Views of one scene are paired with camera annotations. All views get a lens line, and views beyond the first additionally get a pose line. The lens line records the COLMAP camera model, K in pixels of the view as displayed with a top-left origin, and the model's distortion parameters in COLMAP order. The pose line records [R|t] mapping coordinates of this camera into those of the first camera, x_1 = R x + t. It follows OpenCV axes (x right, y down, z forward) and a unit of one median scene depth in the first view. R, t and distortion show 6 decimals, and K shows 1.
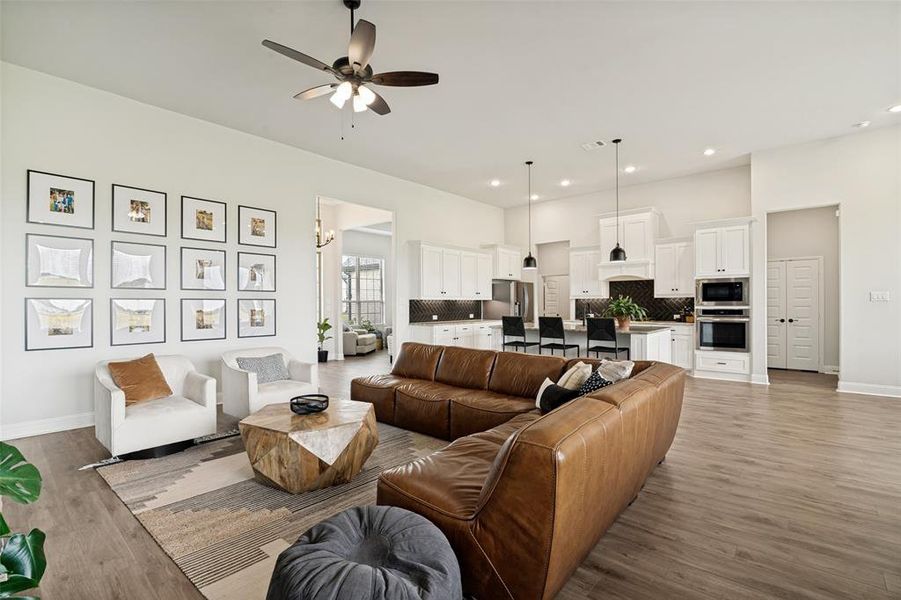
lens RADIAL K [[421.7, 0, 446.7], [0, 421.7, 303.0], [0, 0, 1]] dist [-0.014341, -0.000297]
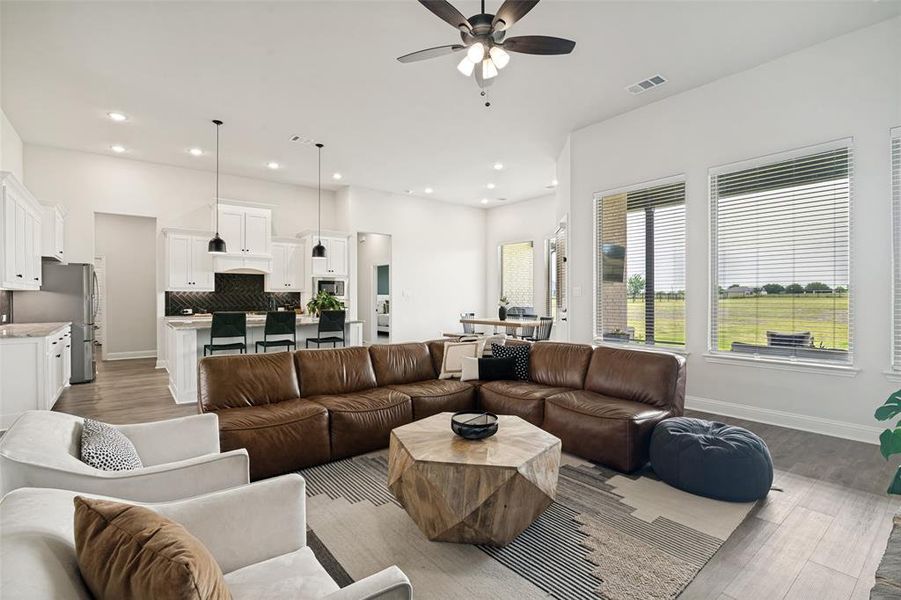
lens RADIAL K [[416.0, 0, 449.1], [0, 416.0, 298.6], [0, 0, 1]] dist [-0.024935, 0.000025]
pose [[0.187608, 0.002674, 0.982240, -0.489827], [-0.003072, 0.999993, -0.002135, 0.005658], [-0.982239, -0.002617, 0.187615, 0.410202]]
